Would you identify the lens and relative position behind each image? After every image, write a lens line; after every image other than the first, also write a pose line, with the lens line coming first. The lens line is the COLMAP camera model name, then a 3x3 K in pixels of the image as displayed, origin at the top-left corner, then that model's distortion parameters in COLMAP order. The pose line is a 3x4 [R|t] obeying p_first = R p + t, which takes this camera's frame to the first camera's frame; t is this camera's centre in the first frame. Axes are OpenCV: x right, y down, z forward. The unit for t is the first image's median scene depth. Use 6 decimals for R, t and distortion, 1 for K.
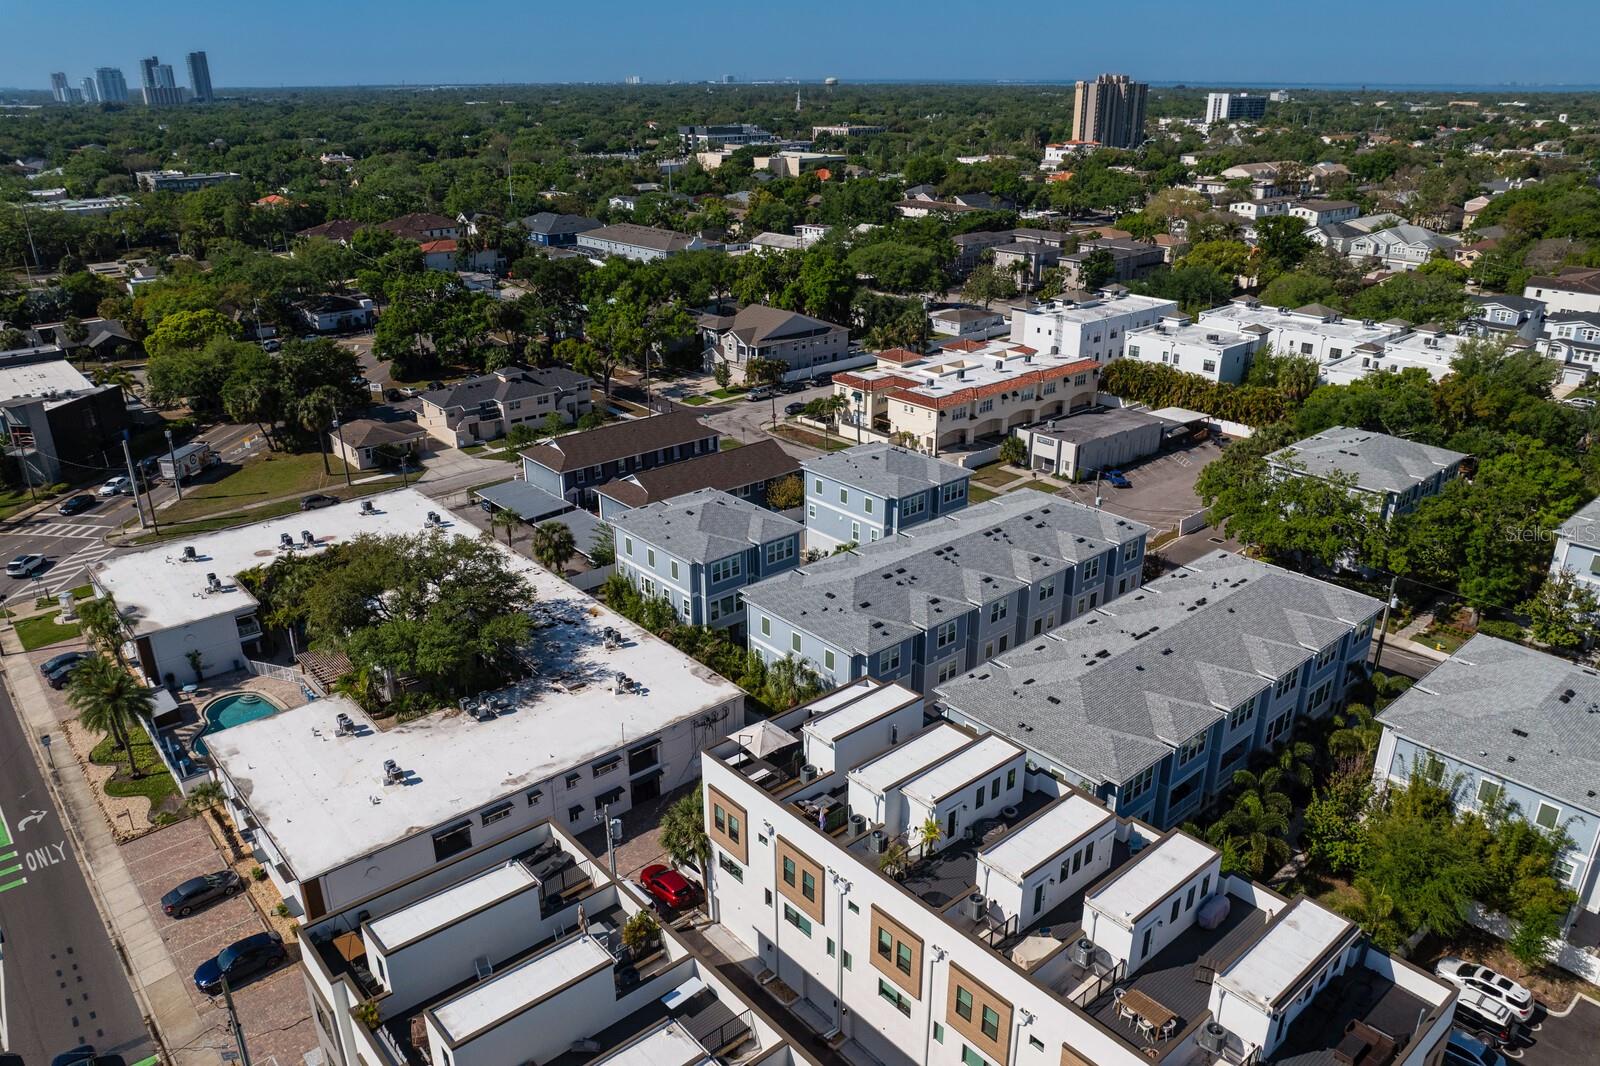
lens RADIAL K [[1125.1, 0, 800.0], [0, 1125.1, 533.0], [0, 0, 1]] dist [-0.006560, -0.003634]
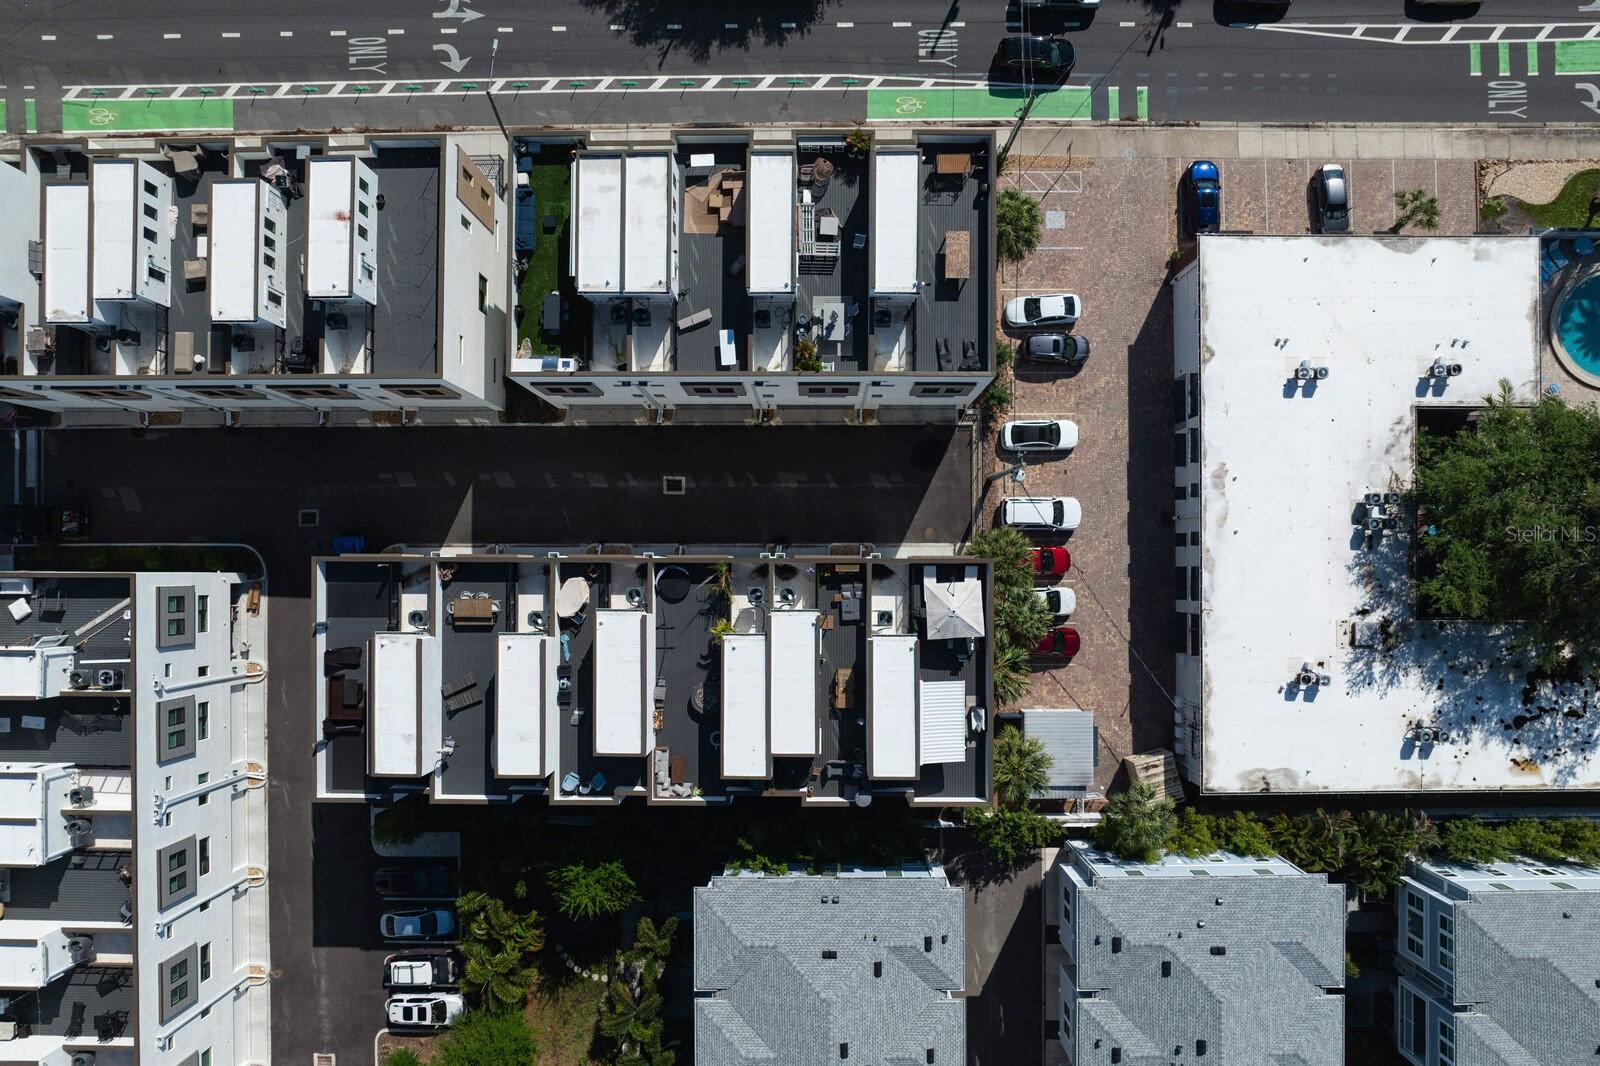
lens RADIAL K [[1125.1, 0, 800.0], [0, 1125.1, 533.0], [0, 0, 1]] dist [-0.006560, -0.003634]
pose [[-0.654862, 0.755747, 0.001625, -0.000748], [-0.288112, -0.251638, 0.923943, -0.478620], [0.698675, 0.604587, 0.382528, 0.407531]]
